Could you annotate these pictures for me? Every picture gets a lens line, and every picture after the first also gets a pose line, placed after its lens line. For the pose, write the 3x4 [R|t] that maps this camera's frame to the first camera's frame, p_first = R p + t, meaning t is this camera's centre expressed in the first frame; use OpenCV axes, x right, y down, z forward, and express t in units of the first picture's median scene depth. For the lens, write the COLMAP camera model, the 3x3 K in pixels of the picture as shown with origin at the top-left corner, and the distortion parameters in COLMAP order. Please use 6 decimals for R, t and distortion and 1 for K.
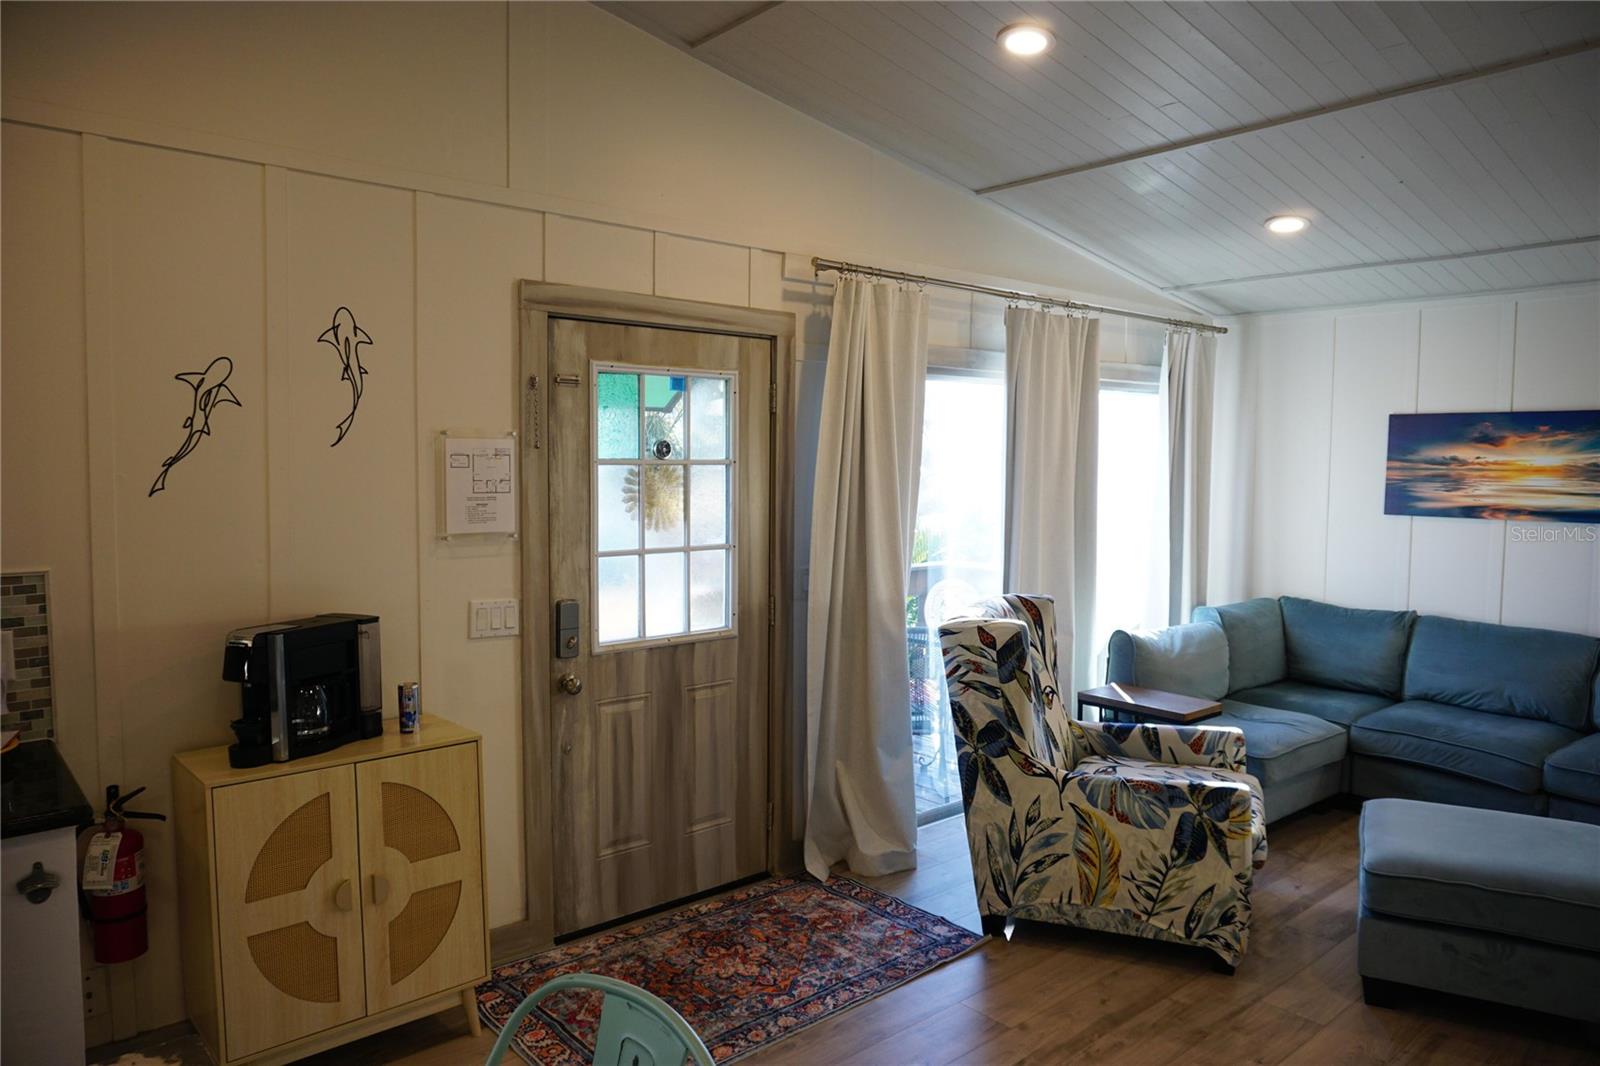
lens RADIAL K [[1075.2, 0, 800.0], [0, 1075.2, 533.0], [0, 0, 1]] dist [-0.051430, 0.038213]
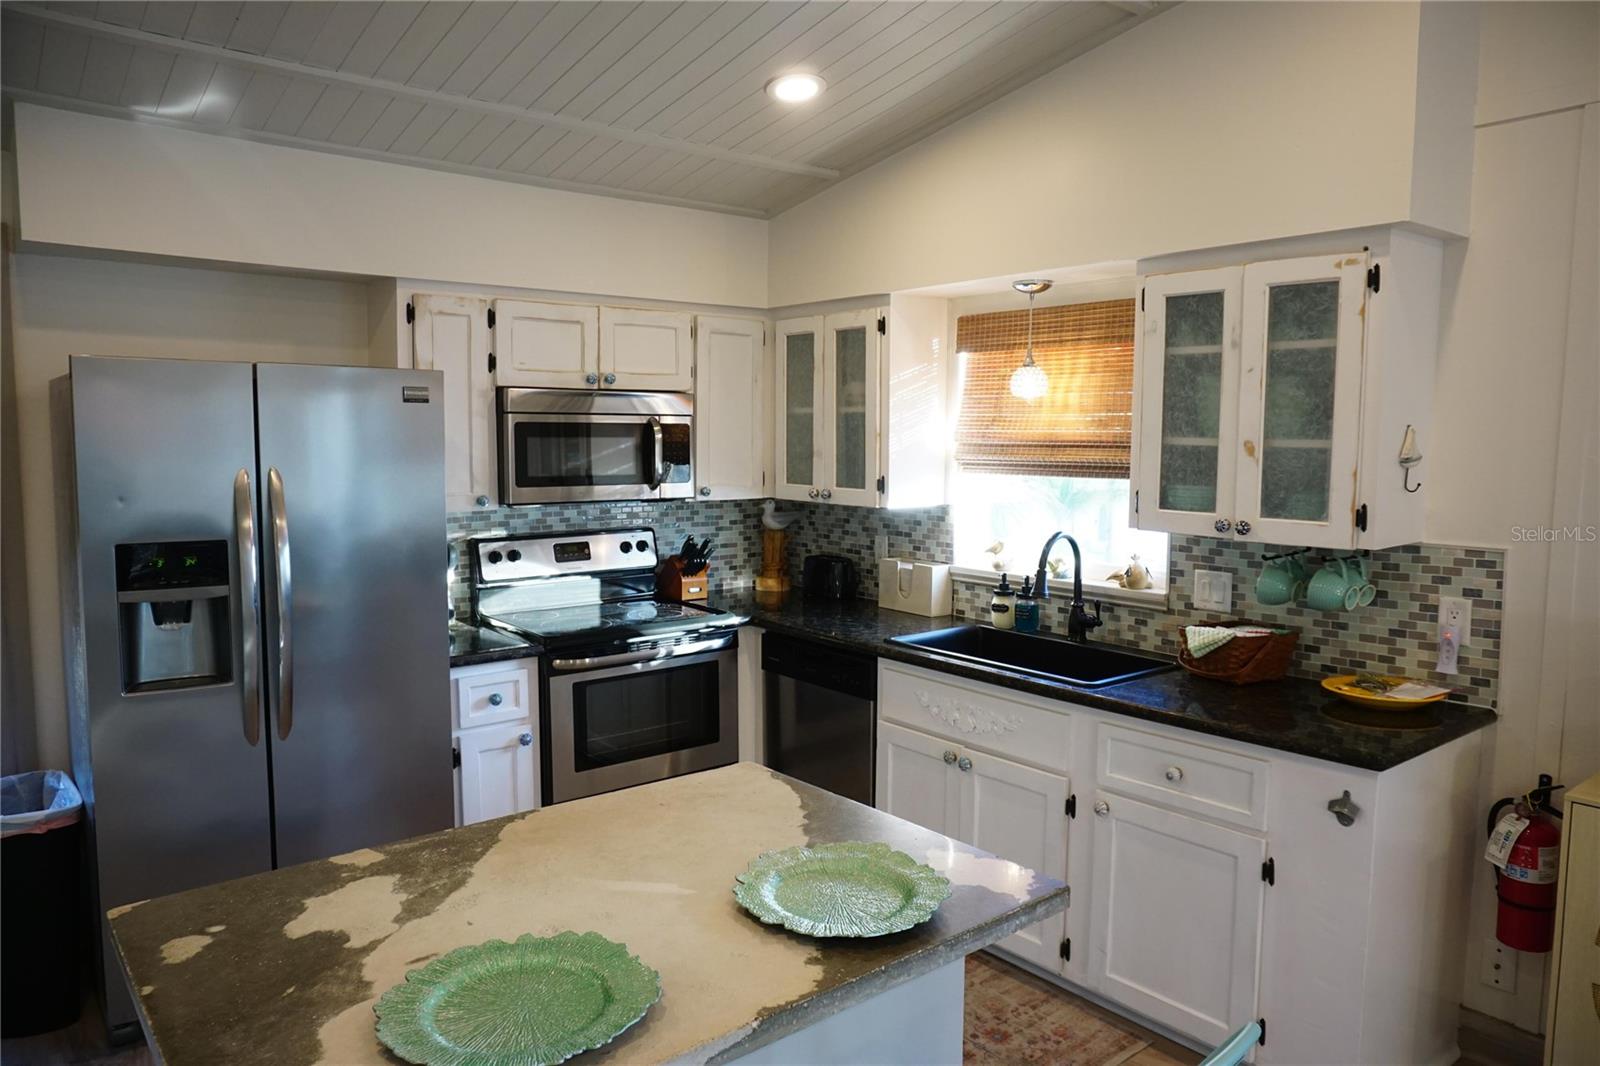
lens RADIAL K [[1075.2, 0, 800.0], [0, 1075.2, 533.0], [0, 0, 1]] dist [-0.051430, 0.038213]
pose [[-0.023073, 0.088218, -0.995834, 0.225646], [-0.072307, 0.993343, 0.089672, -0.015297], [0.997116, 0.074075, -0.016541, 0.216694]]
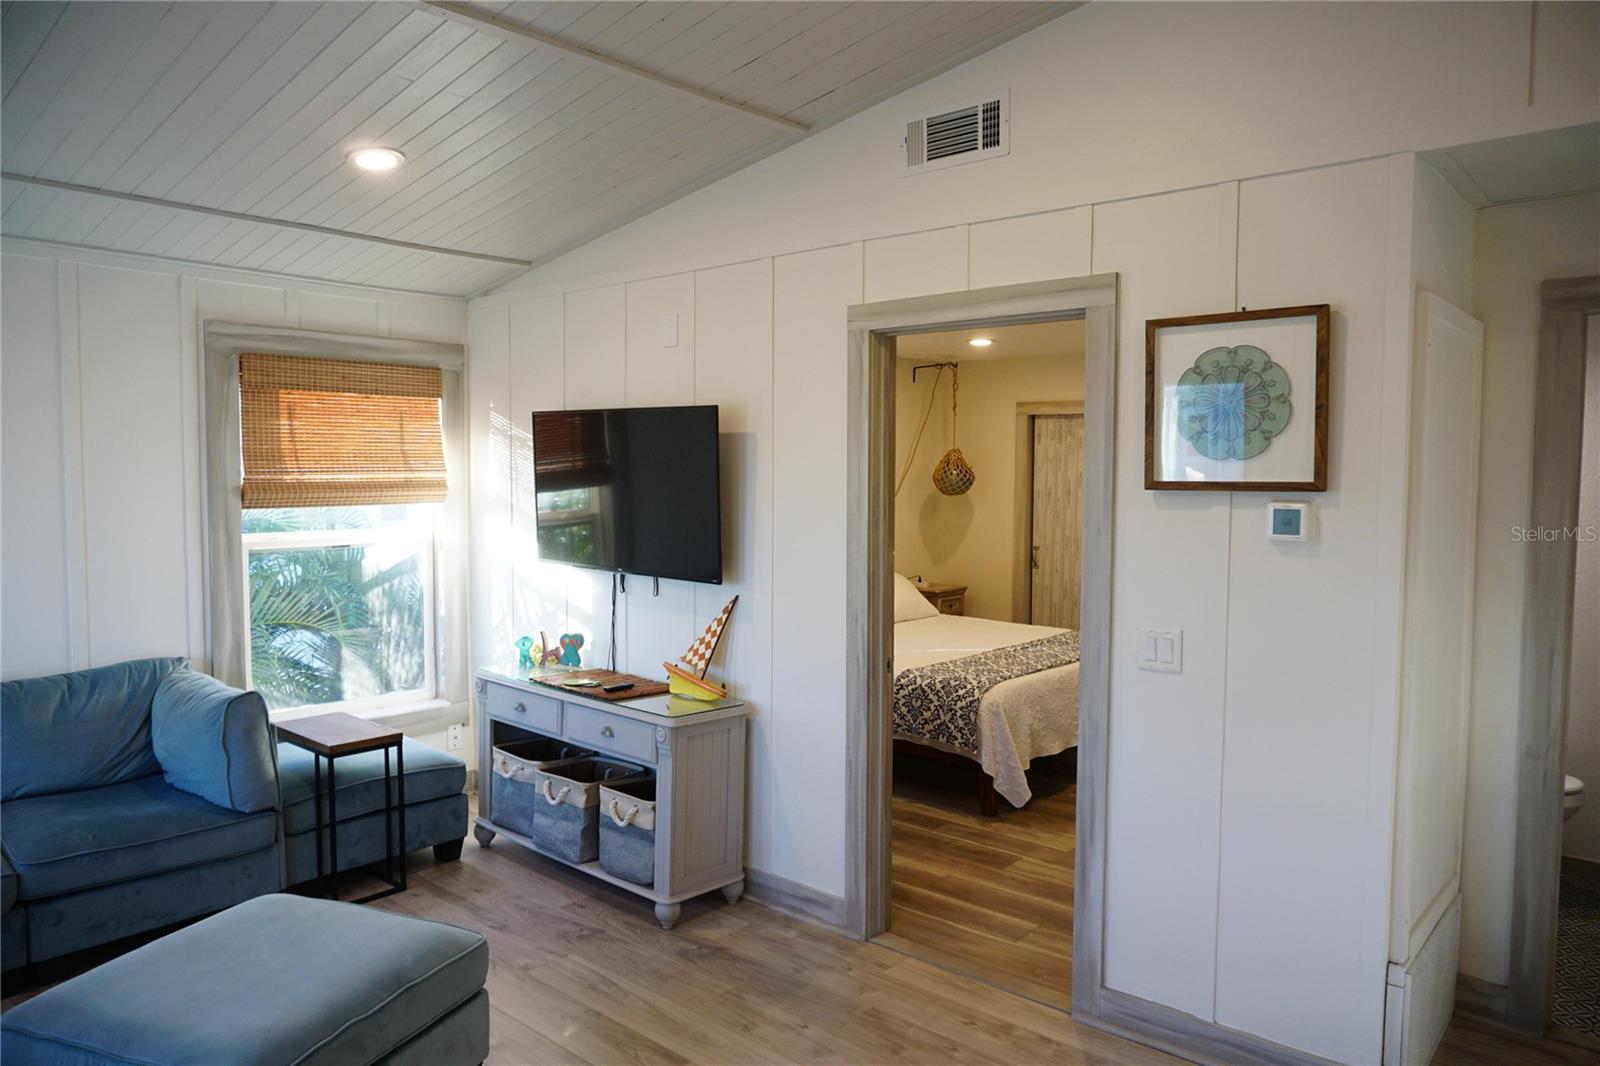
lens RADIAL K [[1075.2, 0, 800.0], [0, 1075.2, 533.0], [0, 0, 1]] dist [-0.051430, 0.038213]
pose [[-0.142235, -0.062789, 0.987839, -0.117262], [0.059410, 0.995645, 0.071839, -0.043978], [-0.988048, 0.068905, -0.137885, 0.617476]]
